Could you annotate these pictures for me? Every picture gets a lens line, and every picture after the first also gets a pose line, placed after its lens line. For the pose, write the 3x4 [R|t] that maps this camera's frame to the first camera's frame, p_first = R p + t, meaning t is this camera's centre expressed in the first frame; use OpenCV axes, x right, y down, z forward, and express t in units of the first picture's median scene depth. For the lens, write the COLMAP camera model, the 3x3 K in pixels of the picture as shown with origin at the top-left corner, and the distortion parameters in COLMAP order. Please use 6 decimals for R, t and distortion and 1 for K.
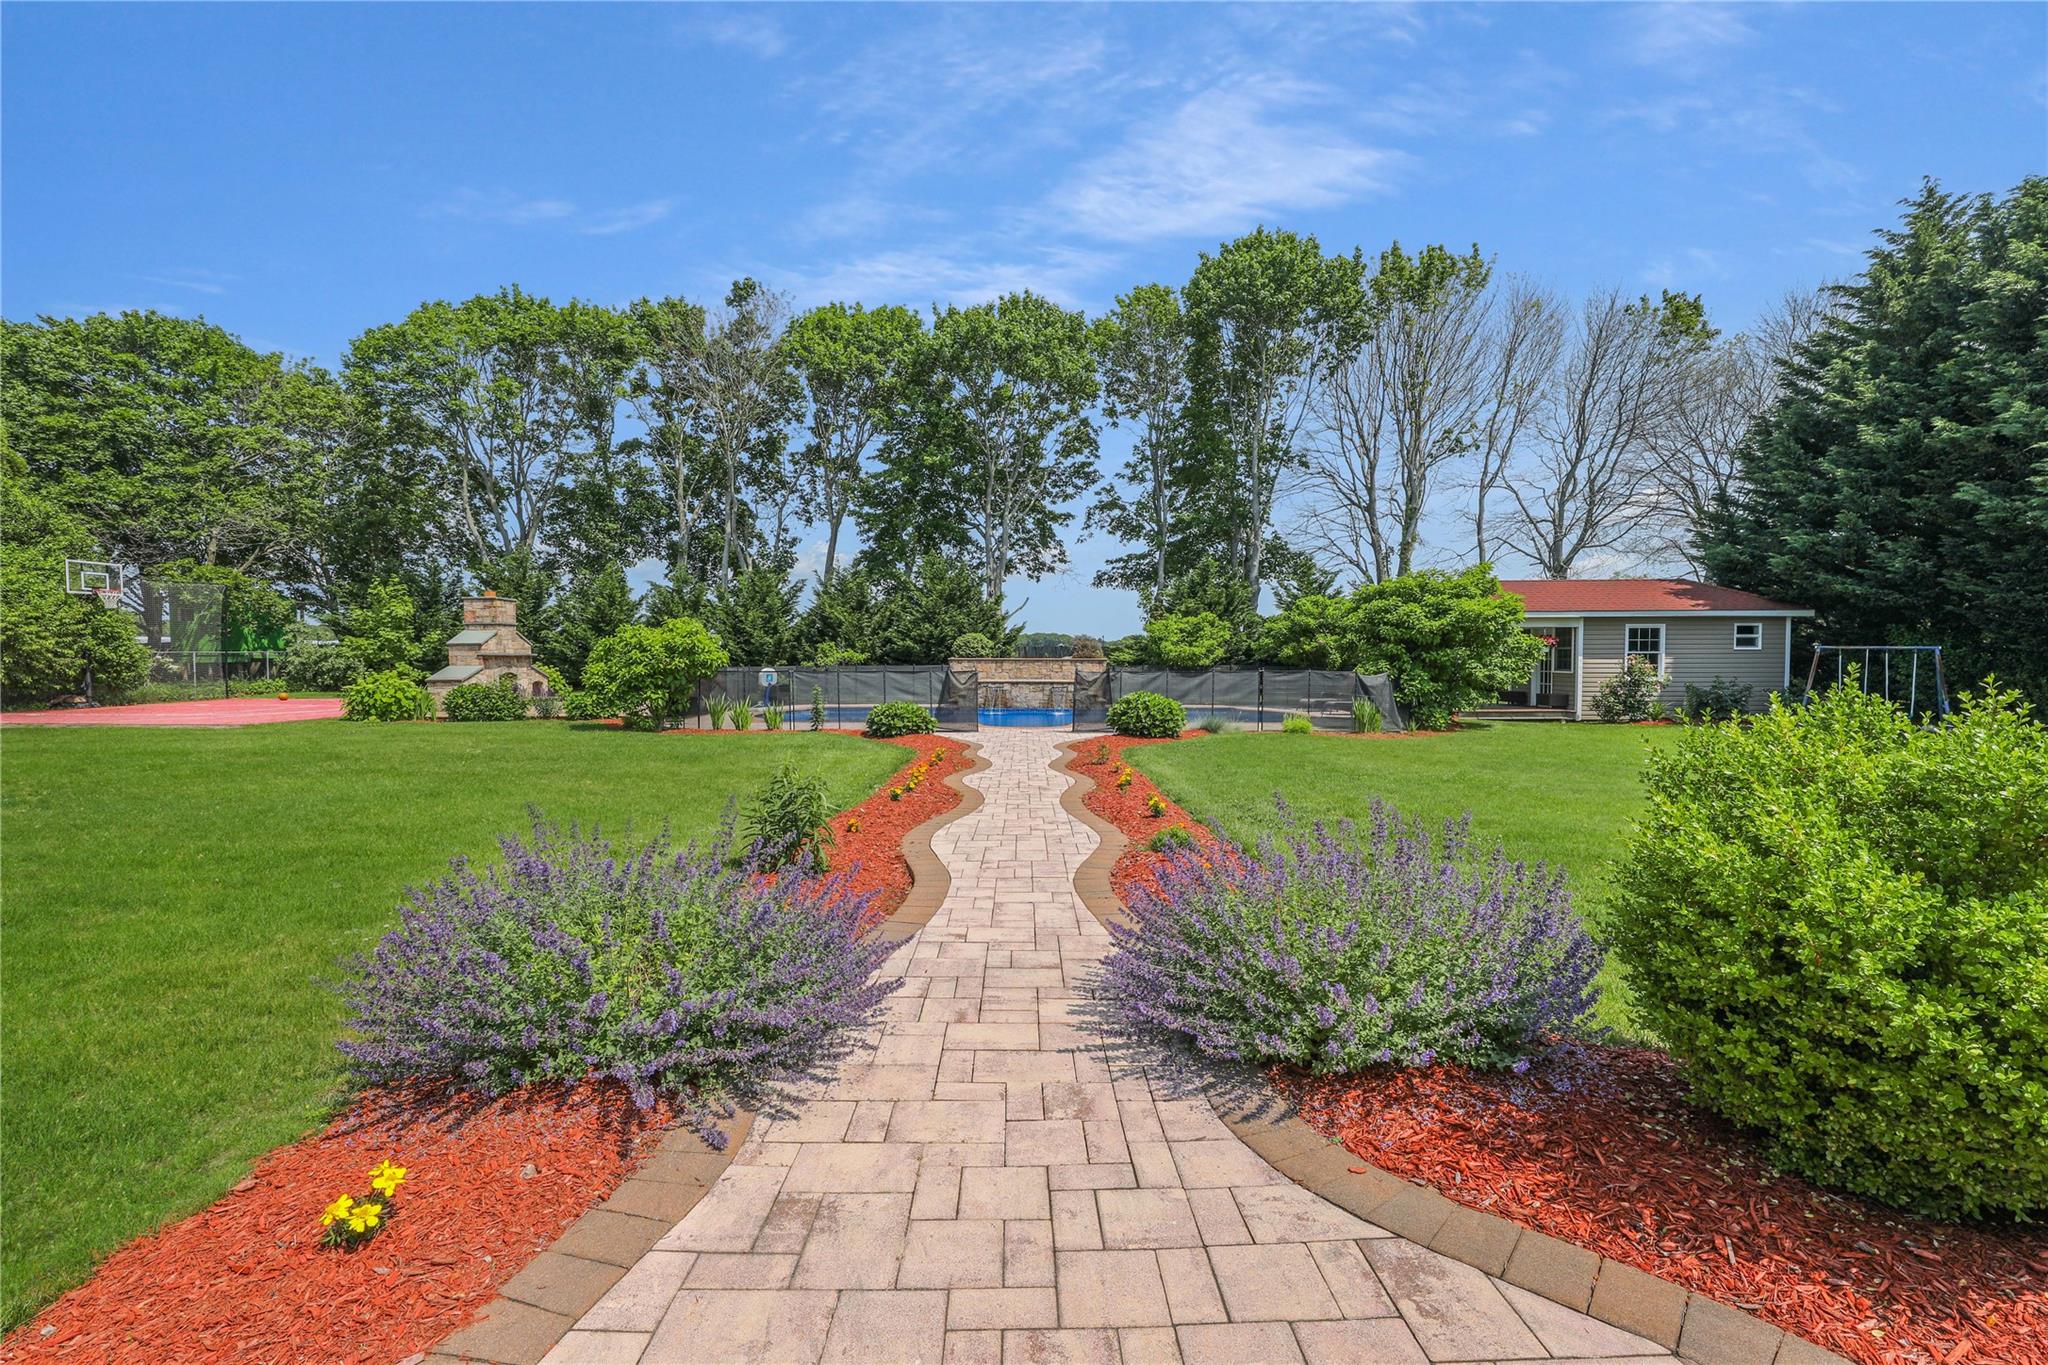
lens RADIAL K [[839.3, 0, 1013.7], [0, 839.3, 683.2], [0, 0, 1]] dist [0.002621, 0.000089]
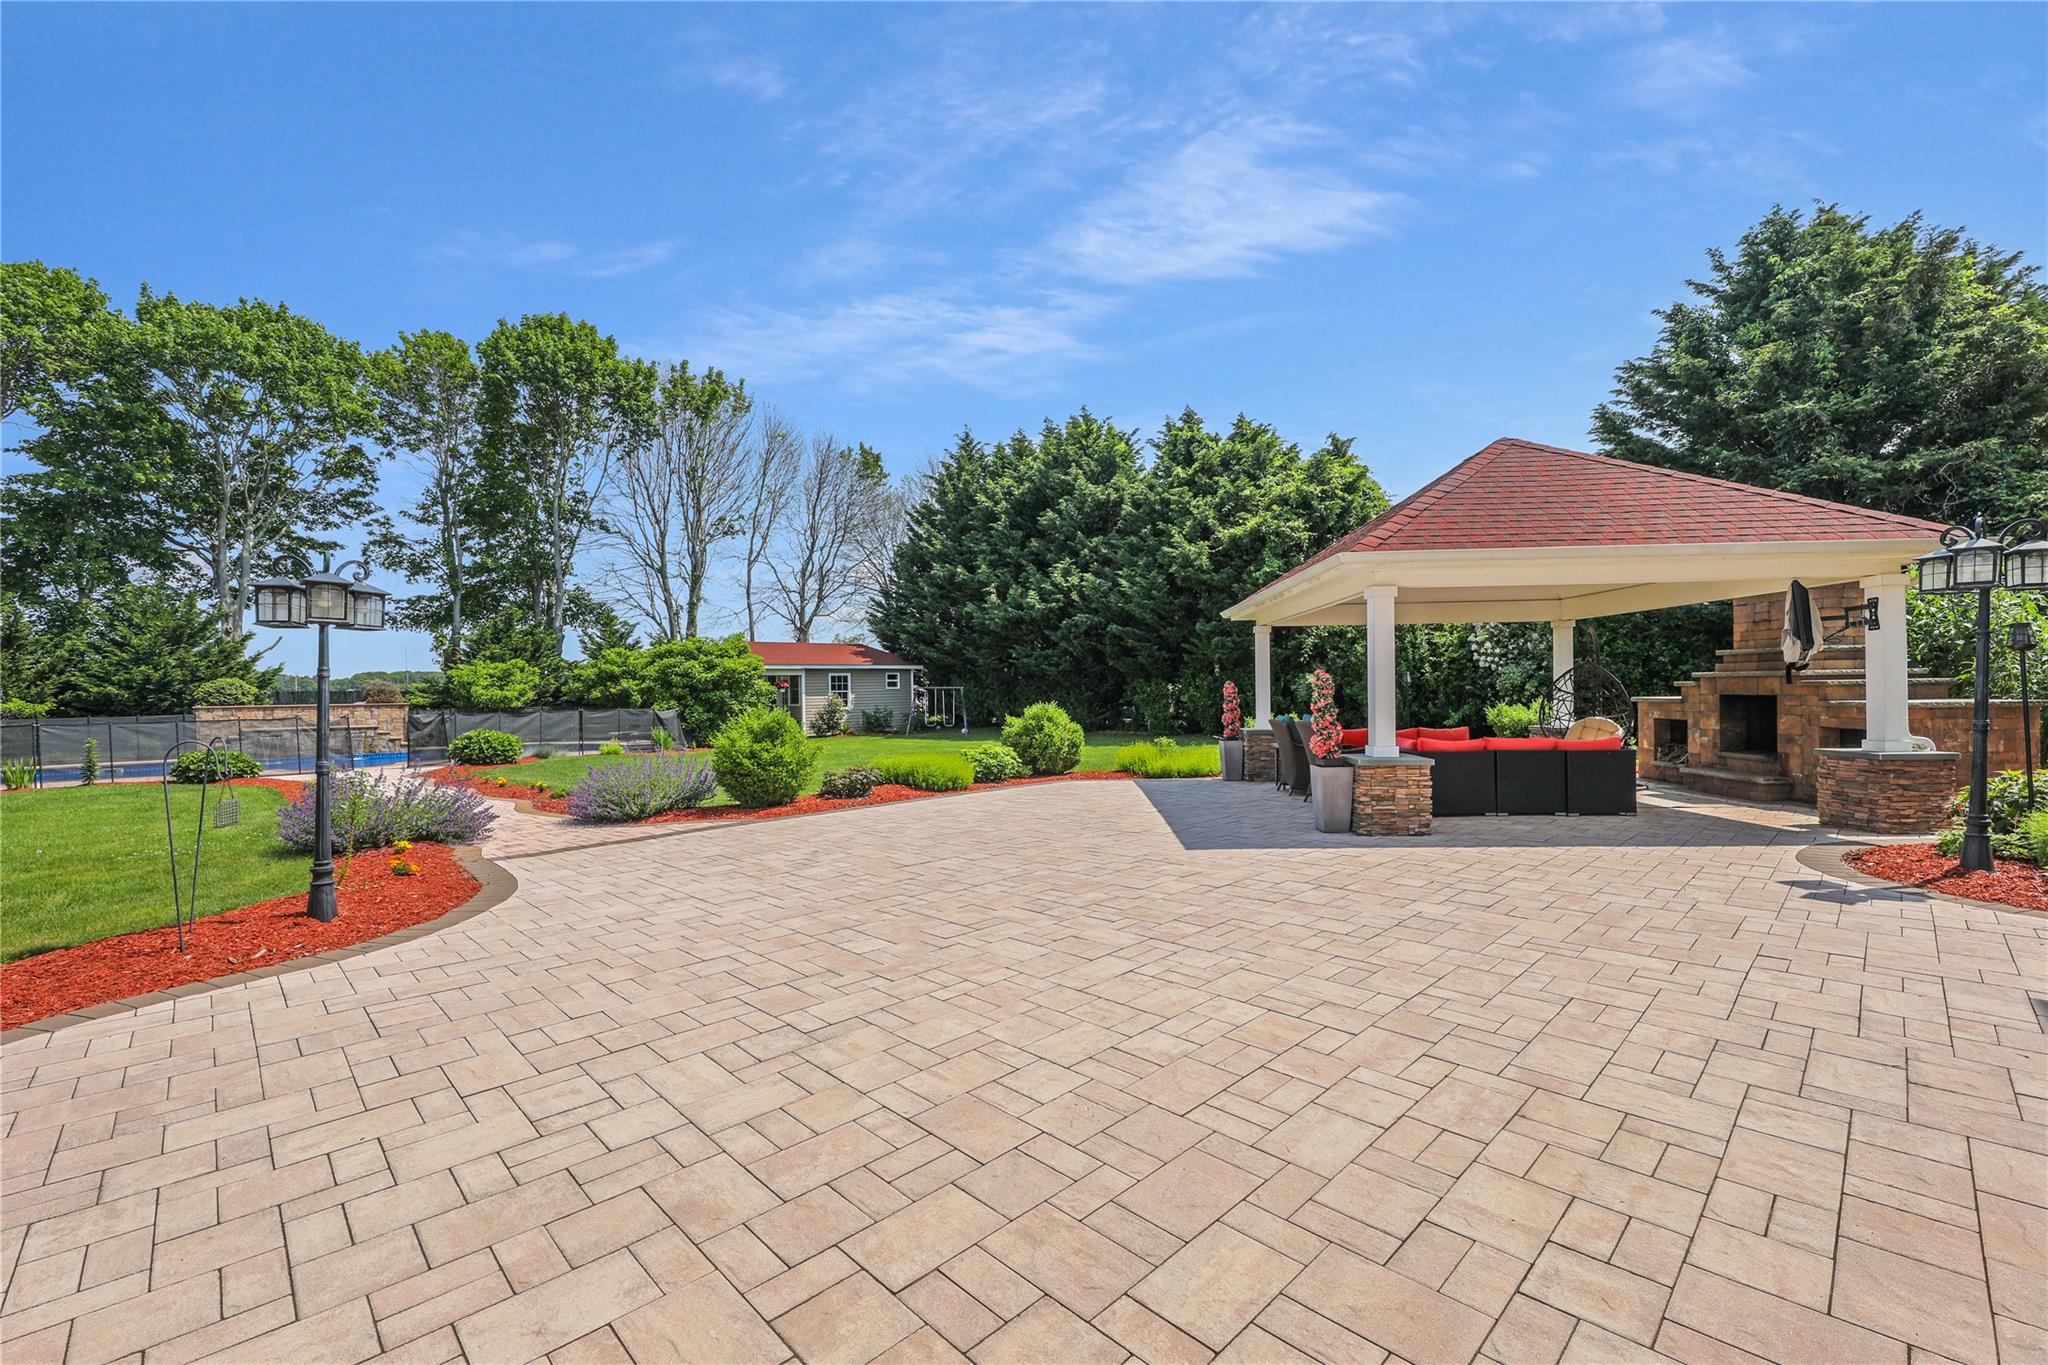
lens RADIAL K [[839.3, 0, 1013.7], [0, 839.3, 683.2], [0, 0, 1]] dist [0.002621, 0.000089]
pose [[0.702251, -0.005534, 0.711908, -0.079871], [0.036876, 0.998910, -0.028611, 0.002784], [-0.710973, 0.046344, 0.701690, -0.196799]]
